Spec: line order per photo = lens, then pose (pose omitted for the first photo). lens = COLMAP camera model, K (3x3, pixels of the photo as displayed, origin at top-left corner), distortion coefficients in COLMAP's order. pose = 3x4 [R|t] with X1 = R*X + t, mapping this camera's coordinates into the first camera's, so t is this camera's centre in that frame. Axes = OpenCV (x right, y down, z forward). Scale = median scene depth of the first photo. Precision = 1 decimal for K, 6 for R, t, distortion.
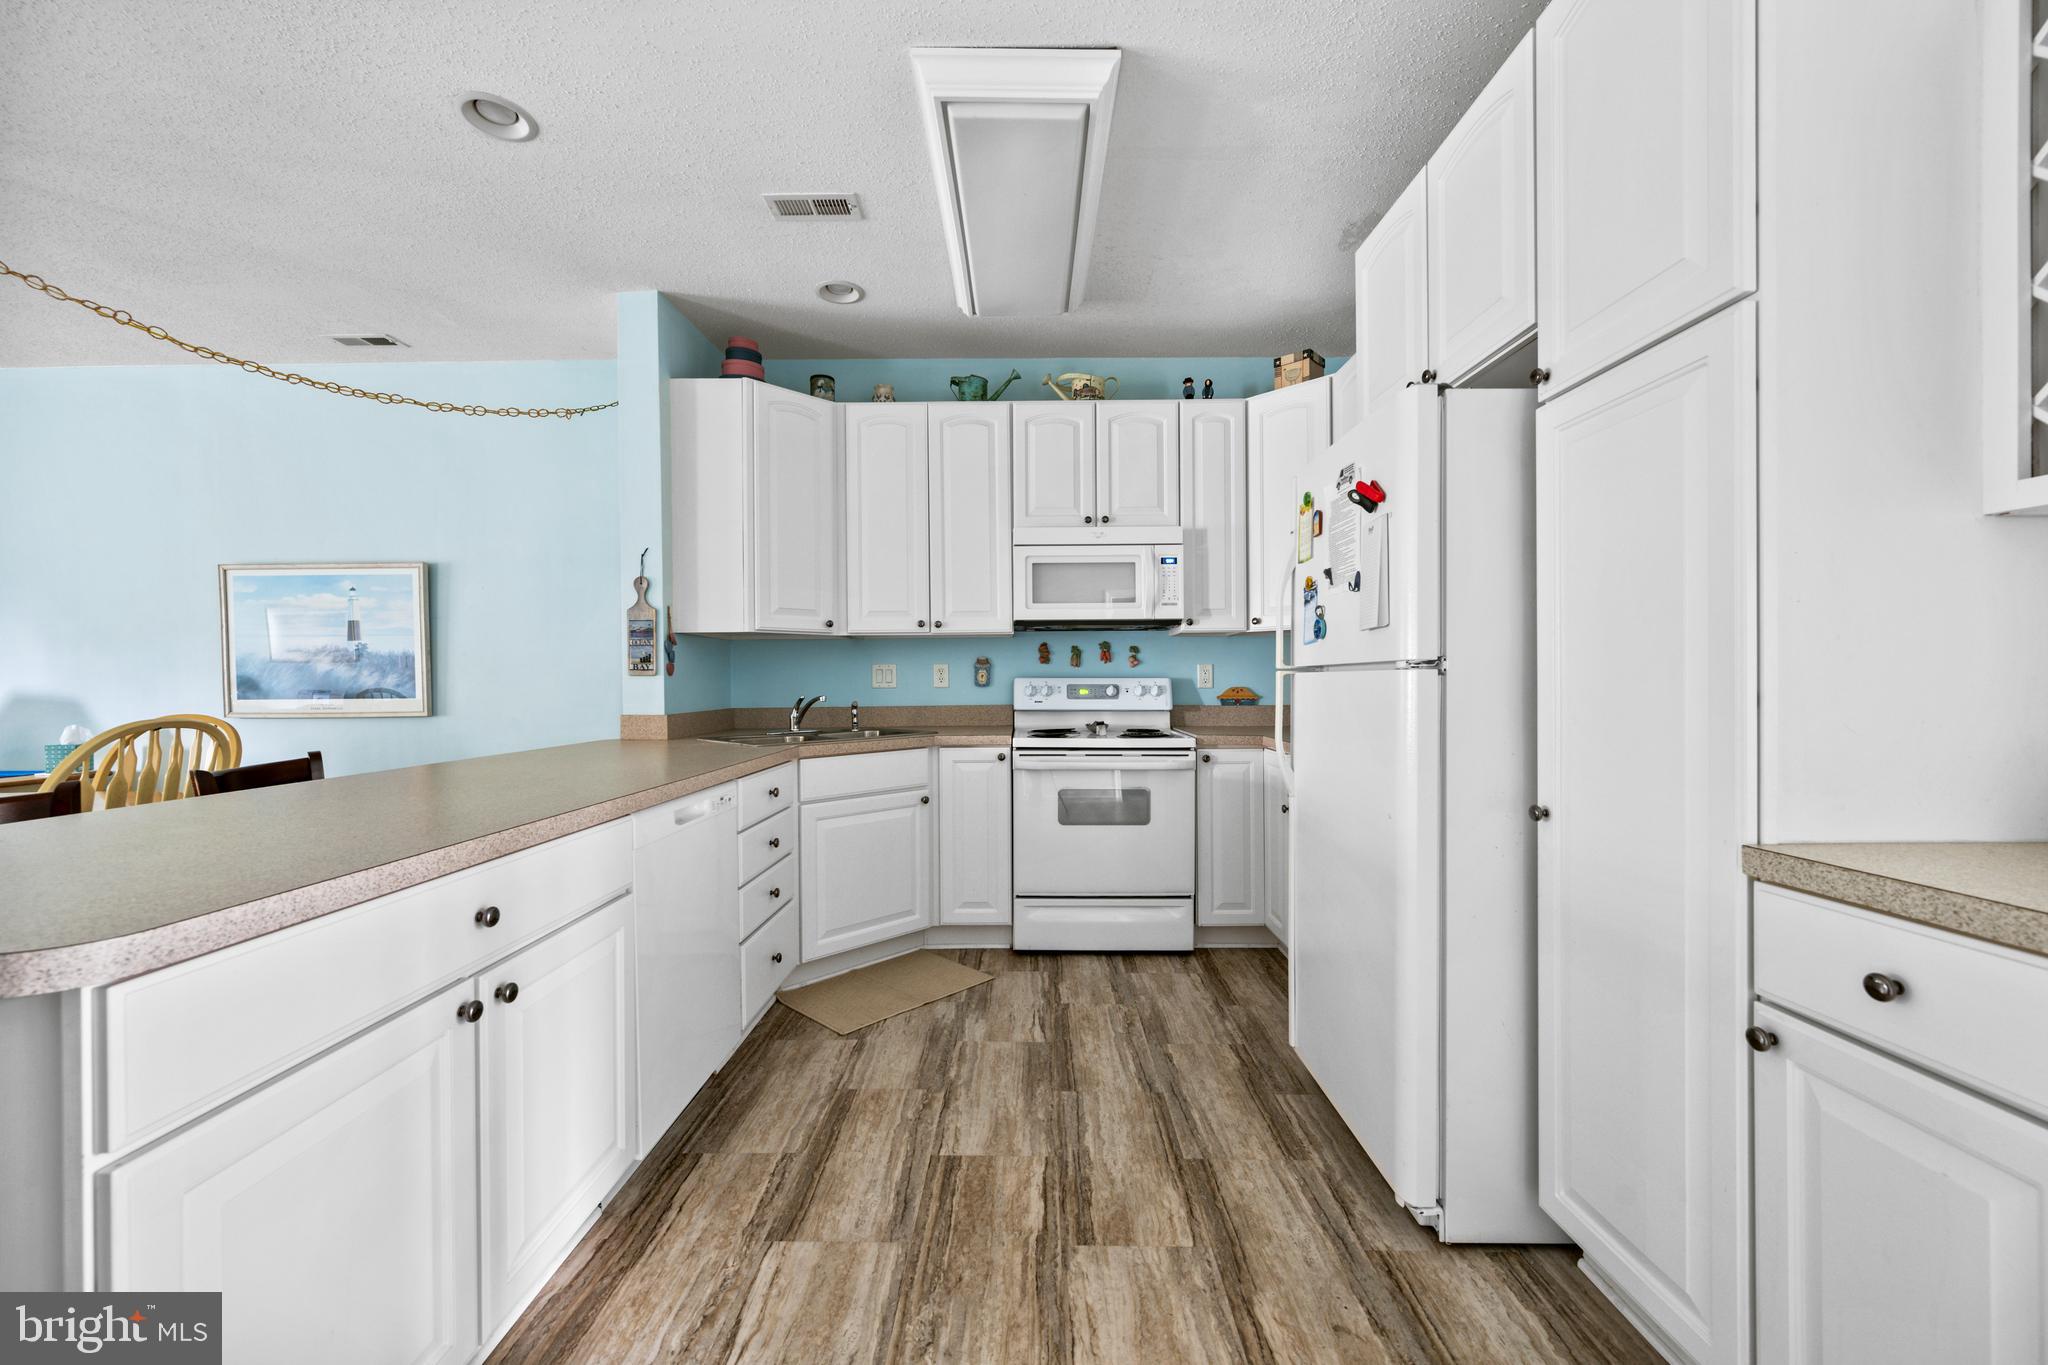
lens RADIAL K [[797.6, 0, 1024.0], [0, 797.6, 682.5], [0, 0, 1]] dist [-0.001043, -0.000066]
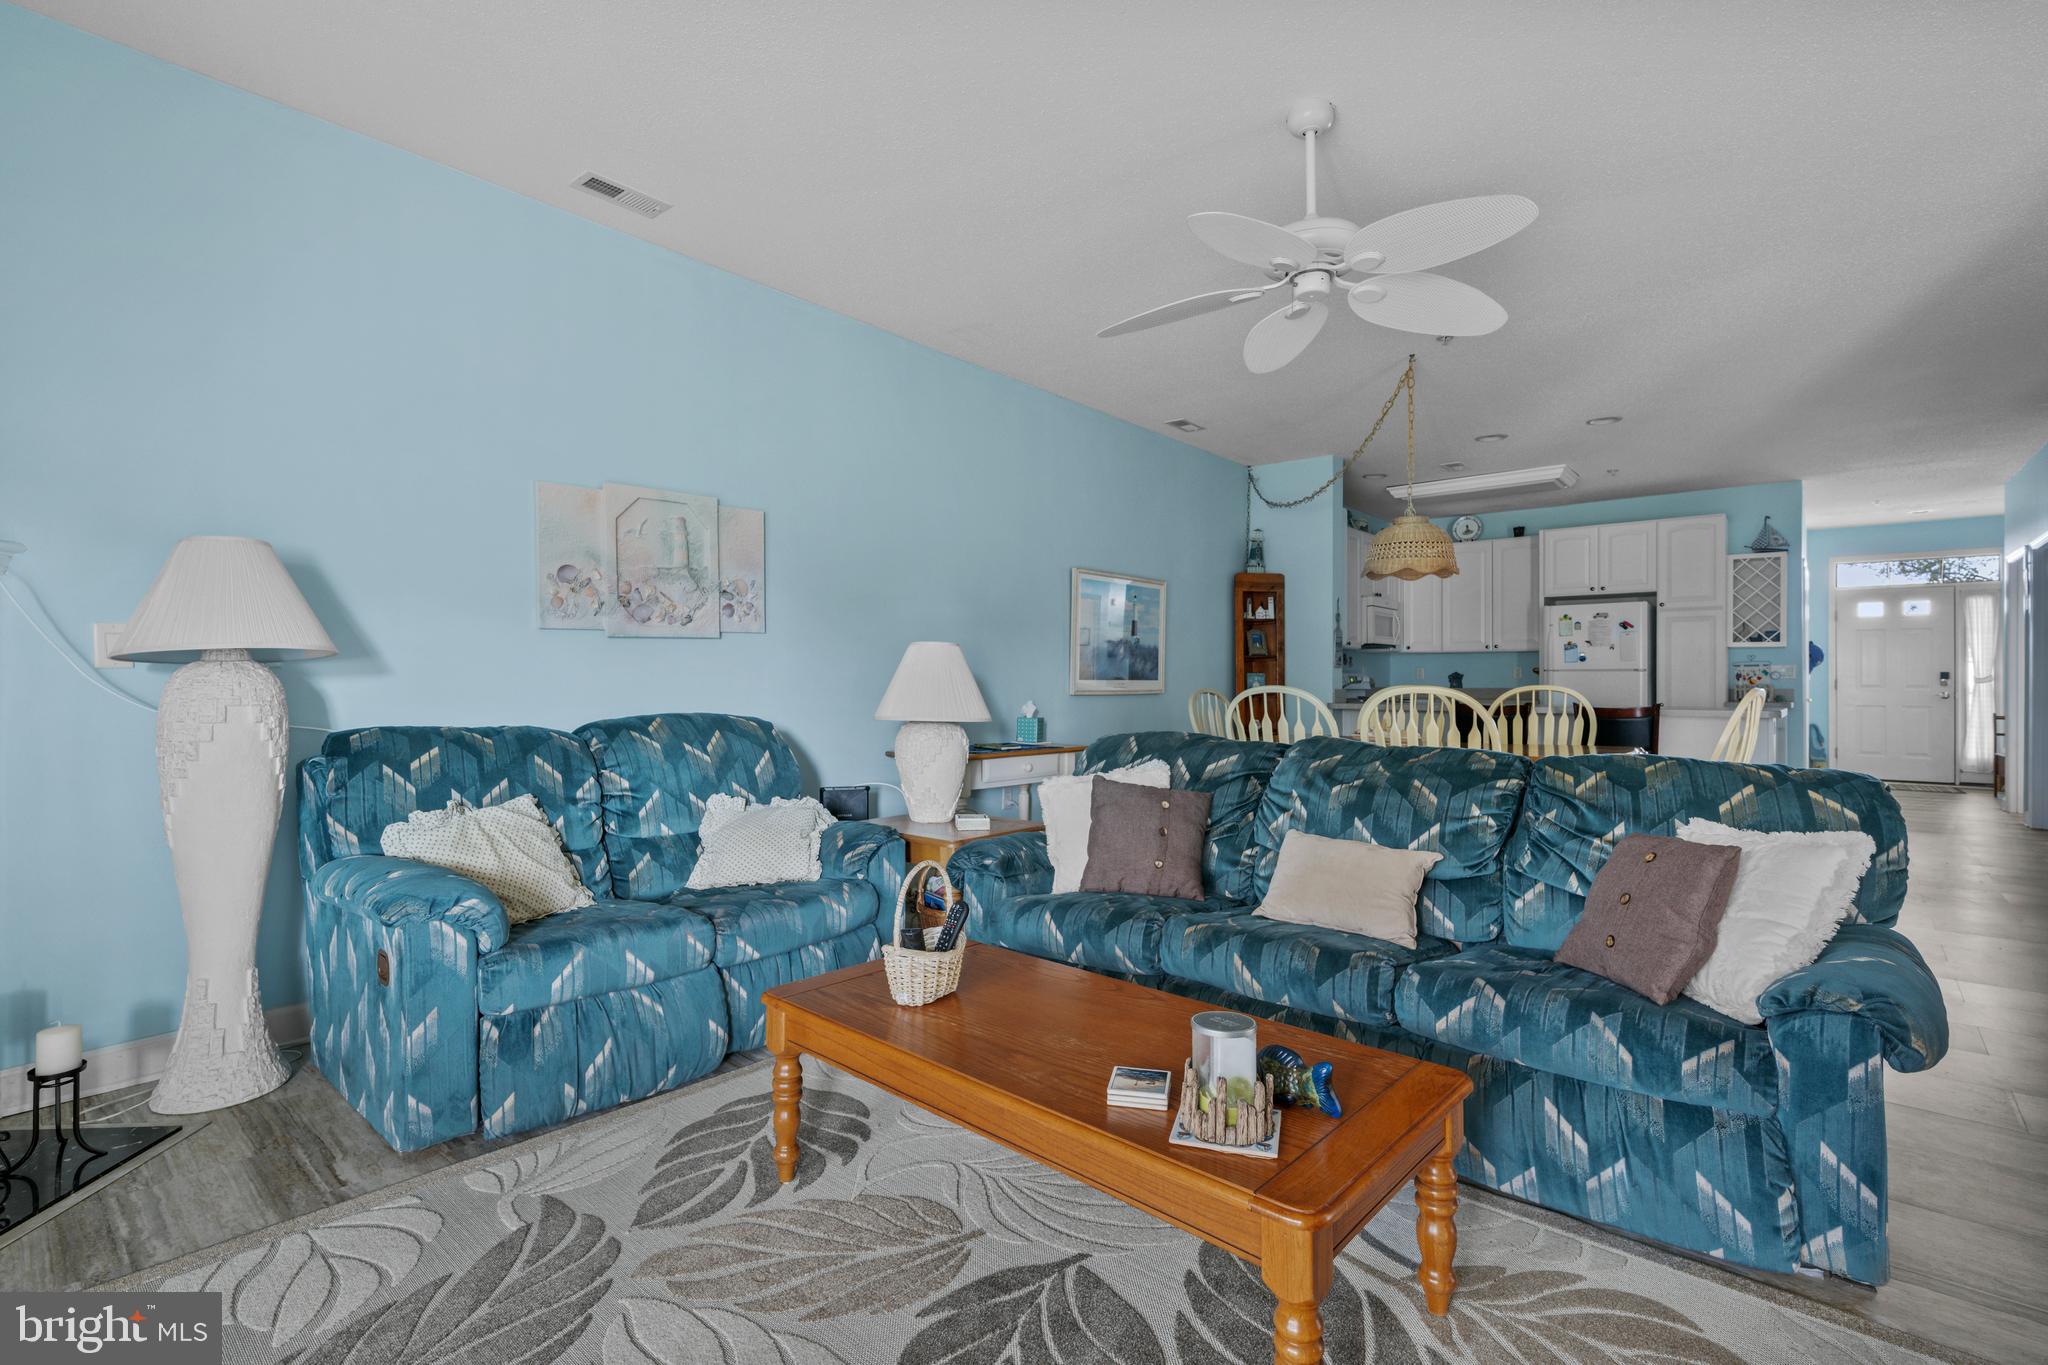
lens RADIAL K [[935.2, 0, 1025.6], [0, 935.2, 678.3], [0, 0, 1]] dist [-0.002610, -0.000070]
pose [[0.643110, 0.010711, 0.765699, -2.234063], [-0.003965, 0.999935, -0.010658, 0.035681], [-0.765764, 0.003818, 0.643111, 0.155855]]
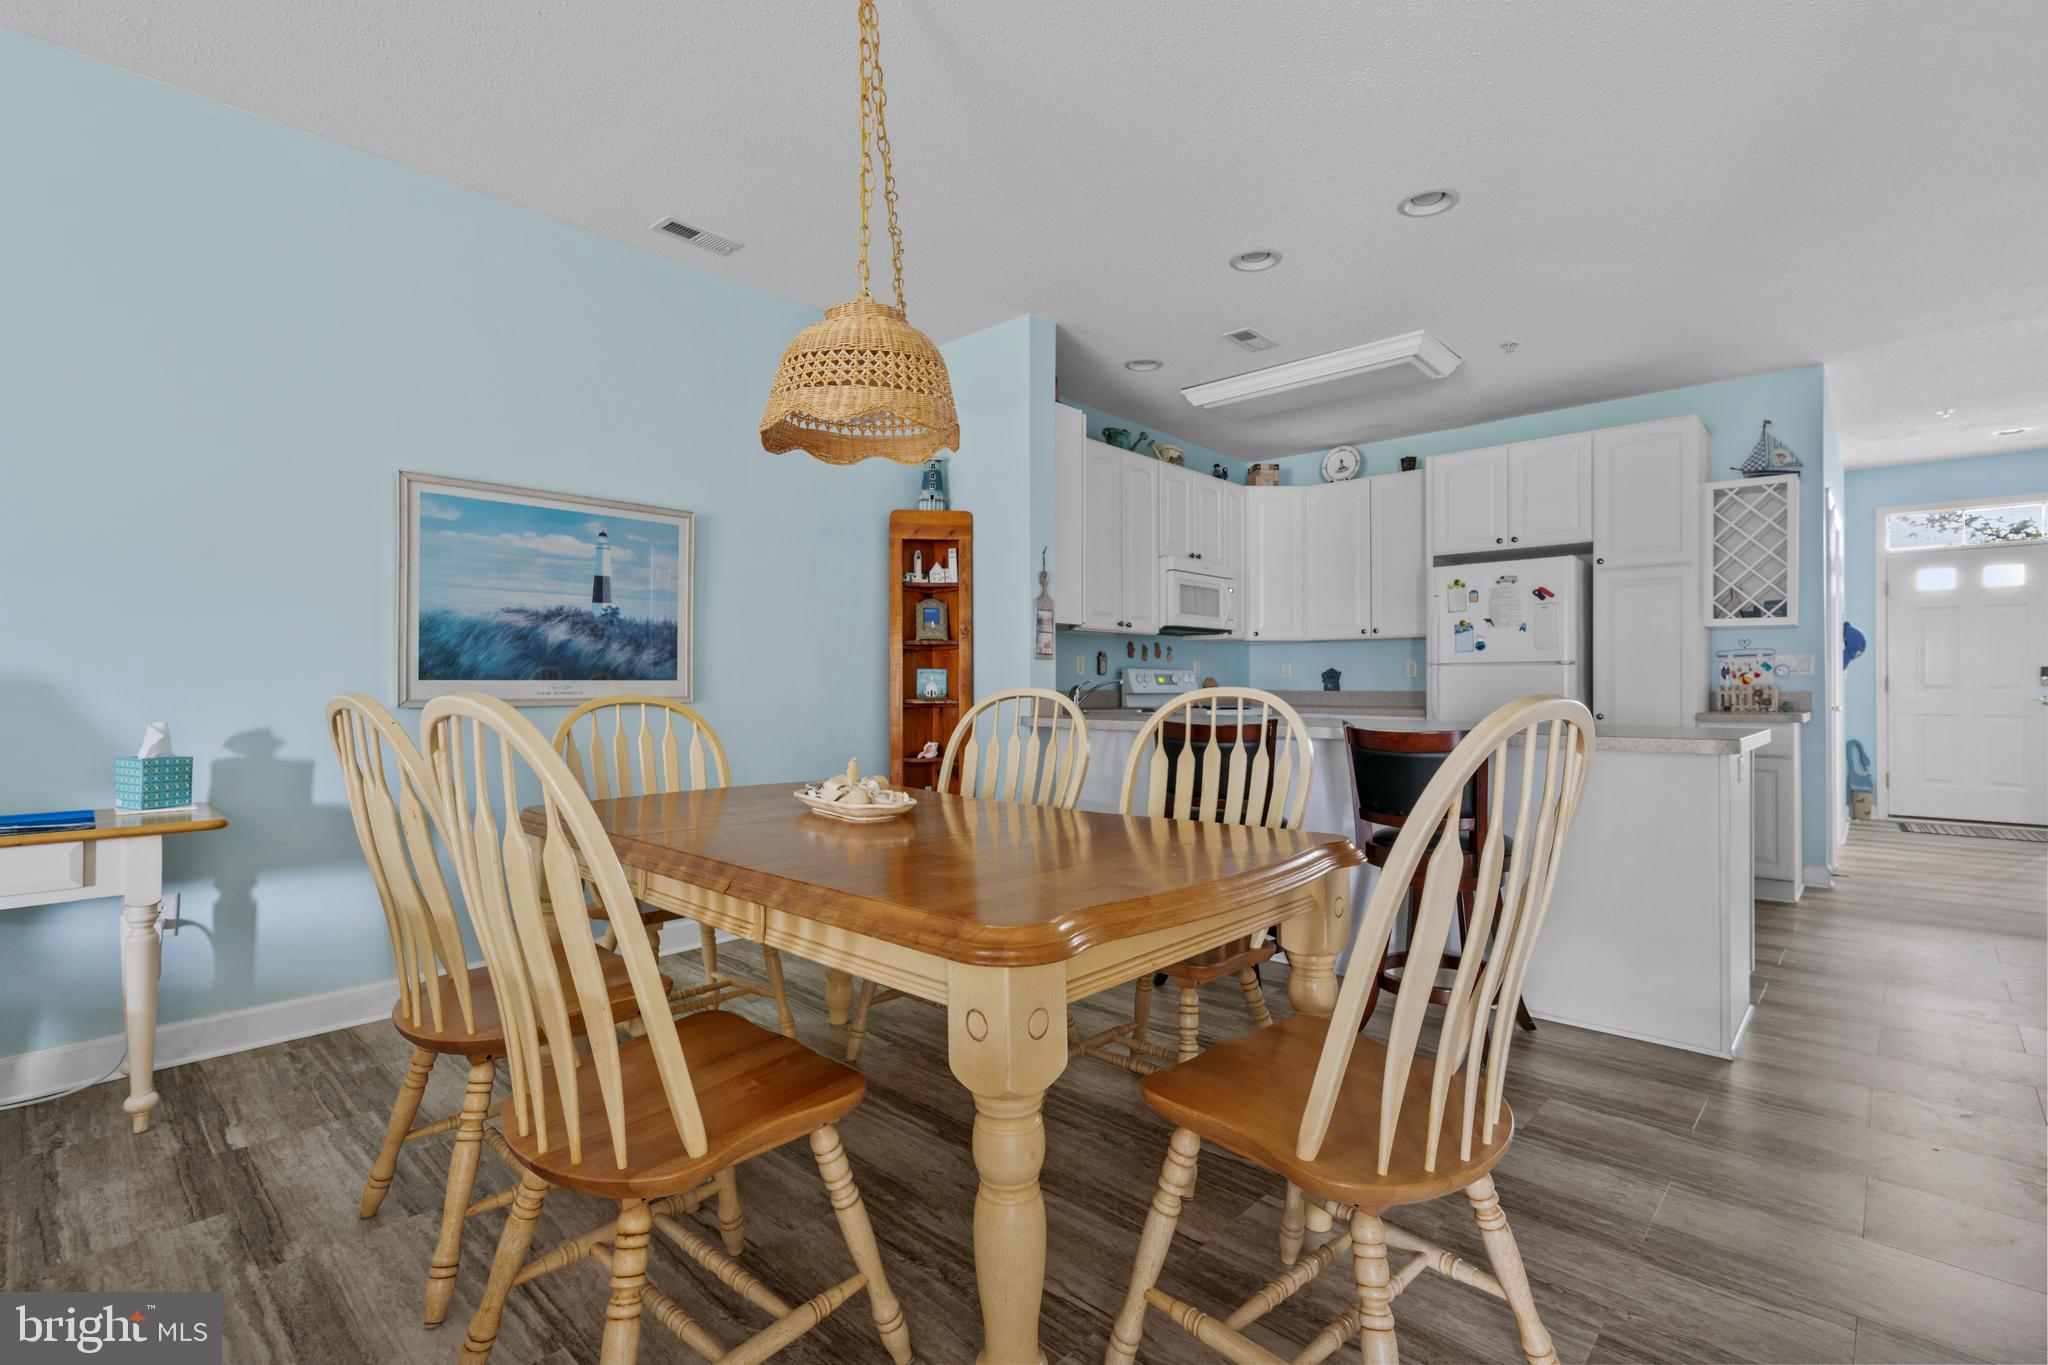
lens RADIAL K [[935.2, 0, 1025.6], [0, 935.2, 678.3], [0, 0, 1]] dist [-0.002610, -0.000070]
pose [[0.672301, 0.010521, 0.740203, -1.282292], [-0.002151, 0.999923, -0.012258, 0.030055], [-0.740275, 0.006649, 0.672272, 0.117586]]
